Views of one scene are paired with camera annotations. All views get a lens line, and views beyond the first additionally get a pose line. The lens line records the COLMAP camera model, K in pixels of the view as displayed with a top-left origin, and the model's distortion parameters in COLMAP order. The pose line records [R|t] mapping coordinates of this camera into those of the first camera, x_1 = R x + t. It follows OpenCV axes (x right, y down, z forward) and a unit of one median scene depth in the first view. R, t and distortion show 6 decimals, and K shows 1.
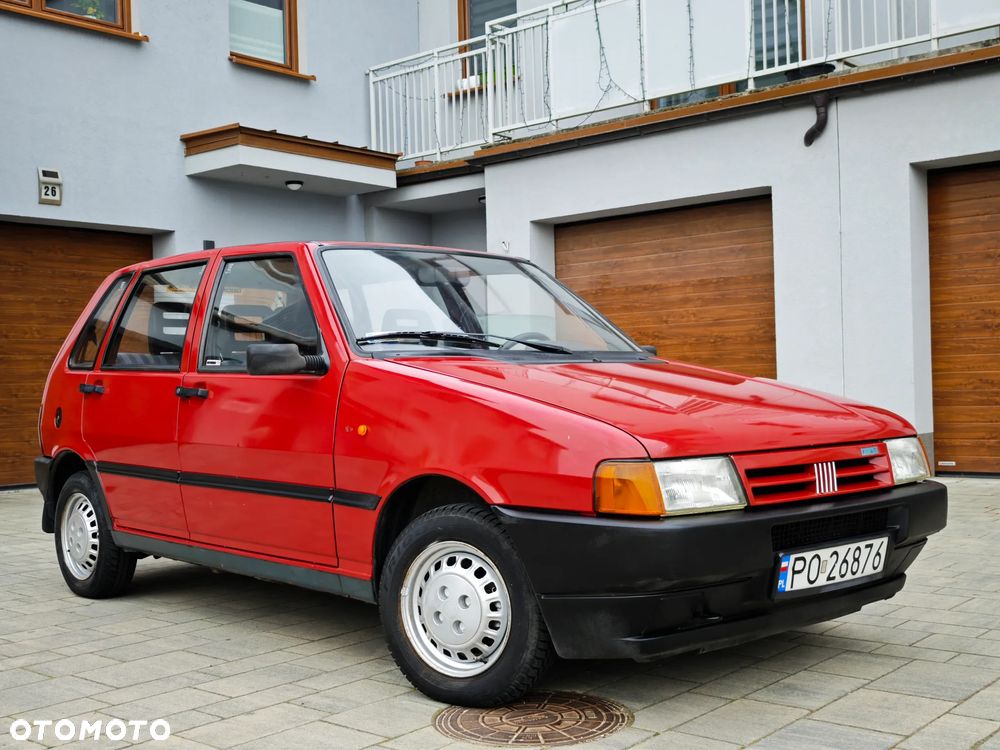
lens RADIAL K [[1241.9, 0, 488.0], [0, 1241.9, 398.6], [0, 0, 1]] dist [0.111543, -0.325317]
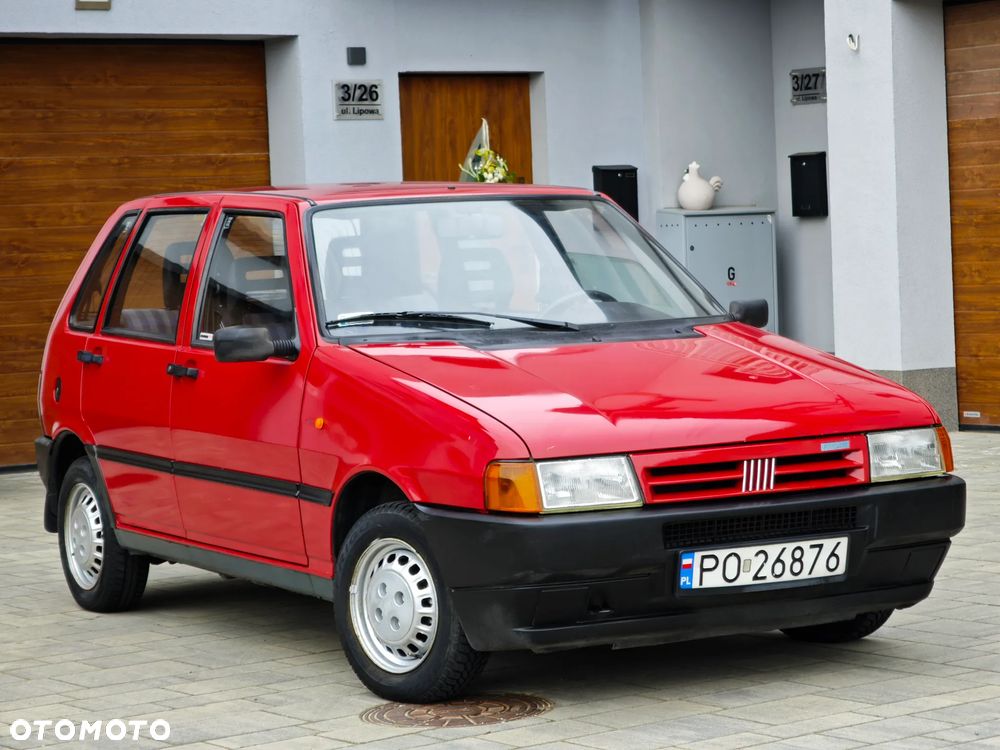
lens RADIAL K [[3121.2, 0, 529.3], [0, 3121.2, 344.7], [0, 0, 1]] dist [0.074924, 2.036066]
pose [[0.972719, -0.006551, -0.231895, 0.579050], [0.015276, 0.999240, 0.035849, -0.112051], [0.231484, -0.038413, 0.972080, -1.224738]]
